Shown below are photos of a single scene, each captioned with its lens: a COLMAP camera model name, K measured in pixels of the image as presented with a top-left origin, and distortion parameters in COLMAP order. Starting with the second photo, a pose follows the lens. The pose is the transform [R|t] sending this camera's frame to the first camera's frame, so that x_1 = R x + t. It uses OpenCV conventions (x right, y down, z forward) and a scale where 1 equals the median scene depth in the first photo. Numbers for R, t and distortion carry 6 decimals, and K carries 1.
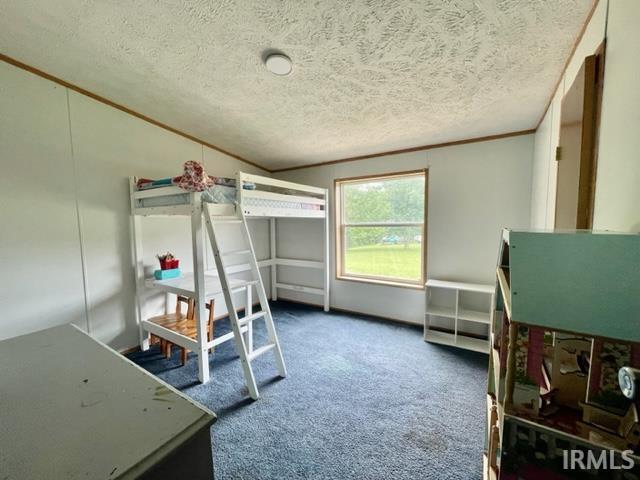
lens RADIAL K [[257.8, 0, 319.0], [0, 257.8, 241.5], [0, 0, 1]] dist [-0.001766, 0.000021]
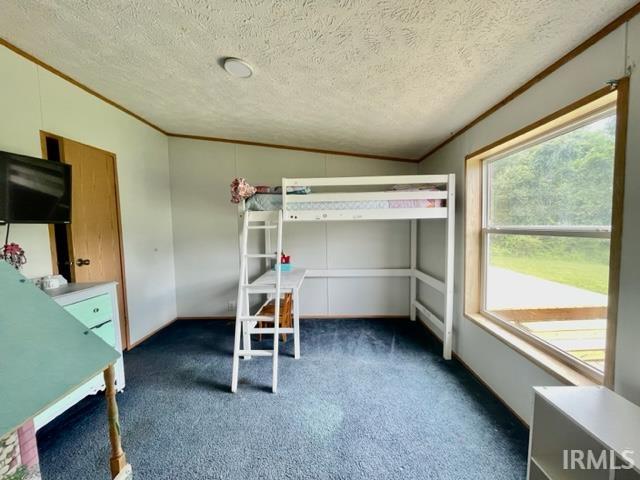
lens RADIAL K [[257.8, 0, 319.0], [0, 257.8, 241.5], [0, 0, 1]] dist [-0.001766, 0.000021]
pose [[0.503228, 0.057225, -0.862257, 0.444620], [-0.051330, 0.998023, 0.036279, -0.040980], [0.862628, 0.026003, 0.505170, 0.396729]]
